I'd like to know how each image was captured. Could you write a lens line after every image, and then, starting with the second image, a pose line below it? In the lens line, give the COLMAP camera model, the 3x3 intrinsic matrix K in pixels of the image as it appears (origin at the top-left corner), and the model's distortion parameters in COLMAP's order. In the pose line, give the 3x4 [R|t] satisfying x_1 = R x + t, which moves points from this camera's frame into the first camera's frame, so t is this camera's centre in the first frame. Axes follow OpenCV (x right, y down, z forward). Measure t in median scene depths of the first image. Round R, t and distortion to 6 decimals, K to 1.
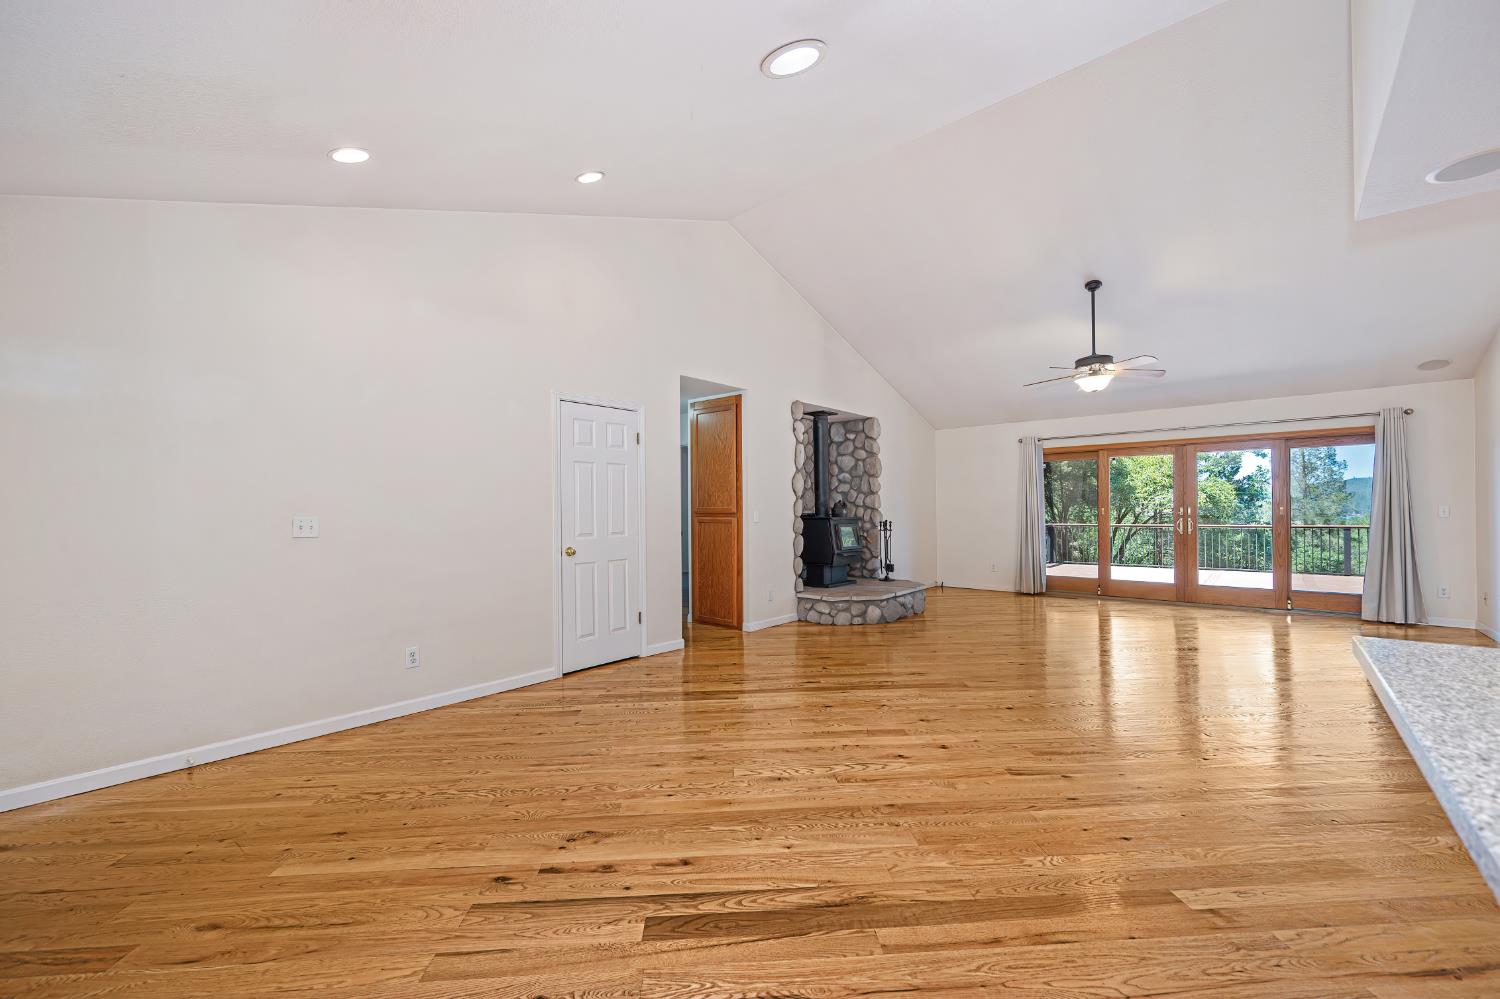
lens RADIAL K [[600.2, 0, 751.9], [0, 600.2, 510.0], [0, 0, 1]] dist [-0.001824, -0.000317]
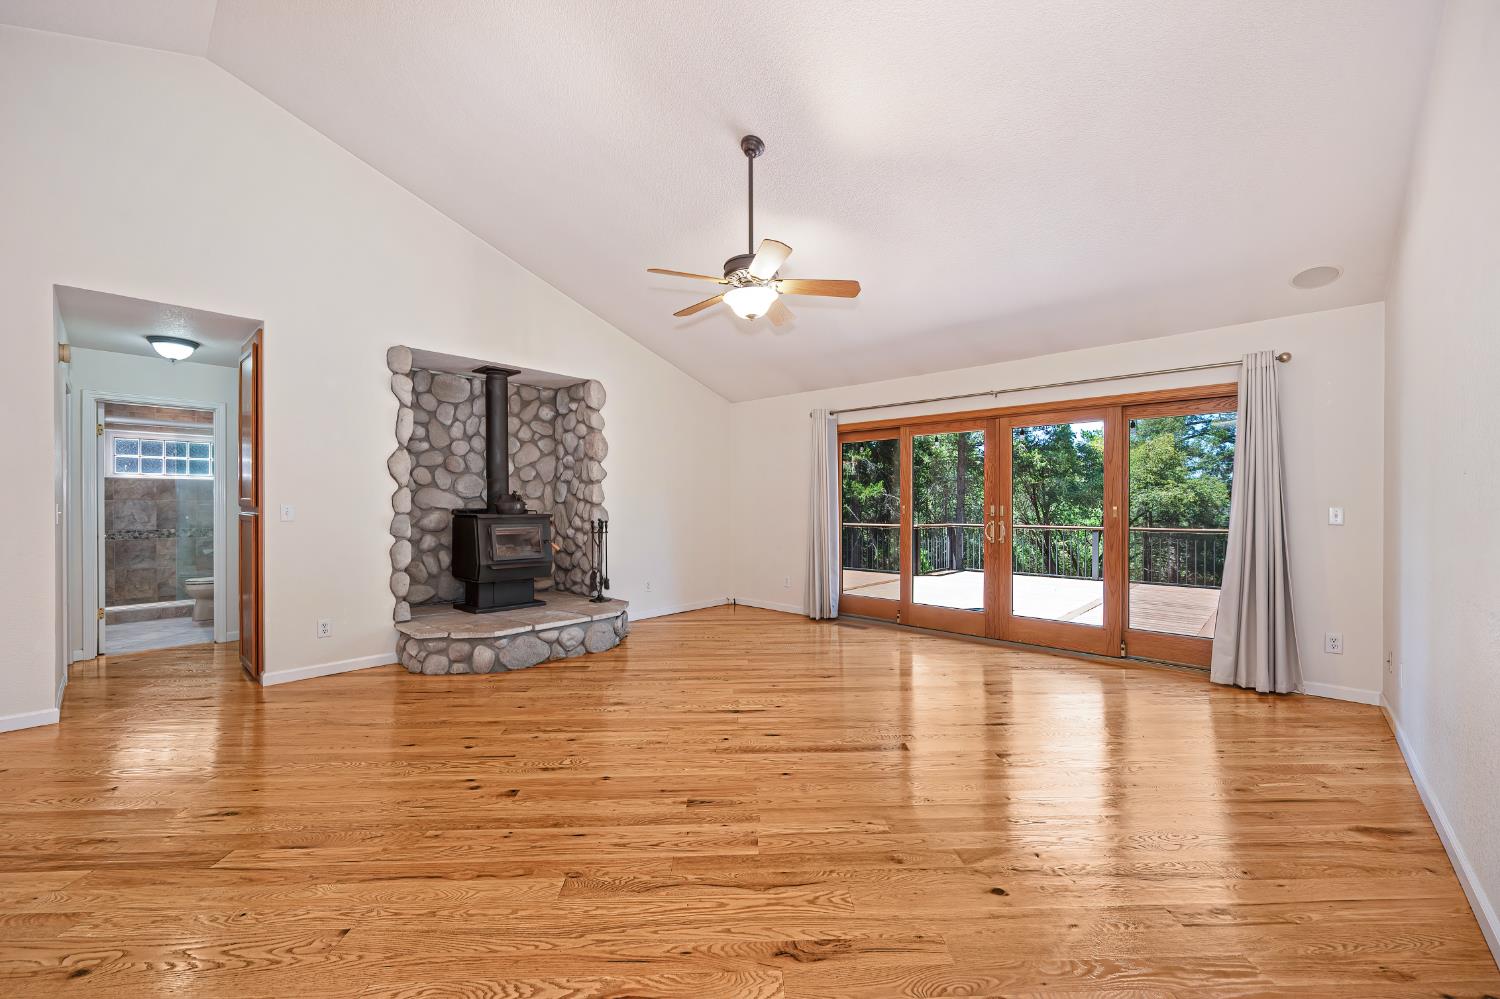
lens RADIAL K [[589.9, 0, 753.9], [0, 589.9, 510.0], [0, 0, 1]] dist [-0.002624, -0.000286]
pose [[0.999683, 0.010550, -0.022869, 0.428790], [-0.010332, 0.999900, 0.009646, -0.002843], [0.022969, -0.009407, 0.999692, 0.282455]]
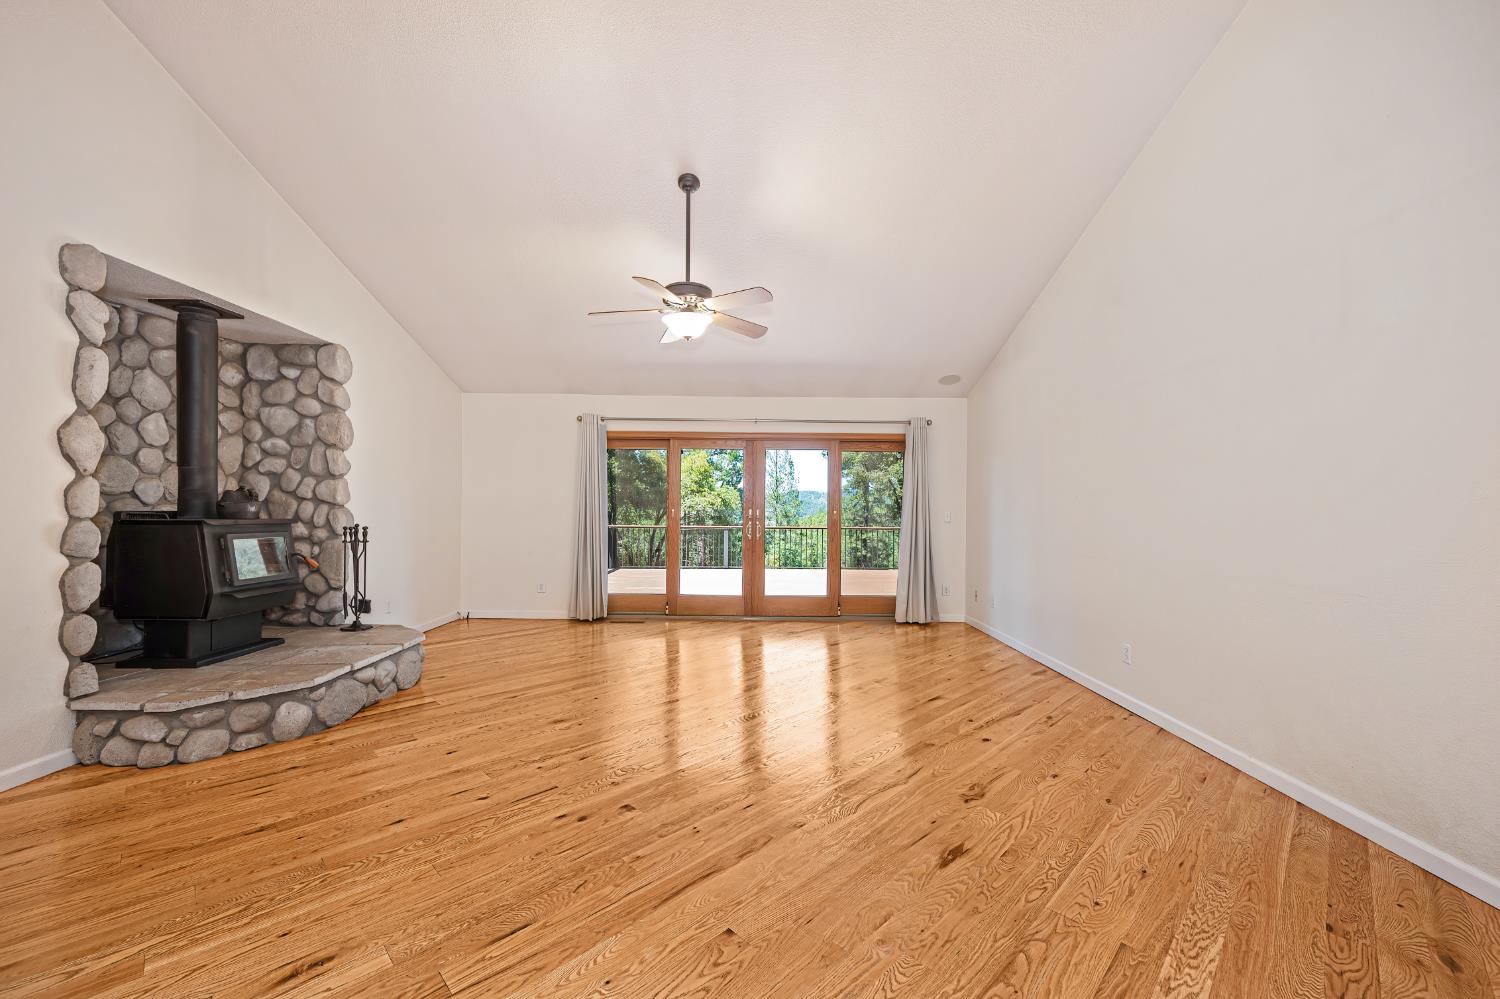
lens RADIAL K [[589.9, 0, 753.9], [0, 589.9, 510.0], [0, 0, 1]] dist [-0.002624, -0.000286]
pose [[0.752706, 0.014282, 0.658201, 0.137985], [-0.015491, 0.999872, -0.003980, -0.000395], [-0.658174, -0.007200, 0.752831, 0.323315]]
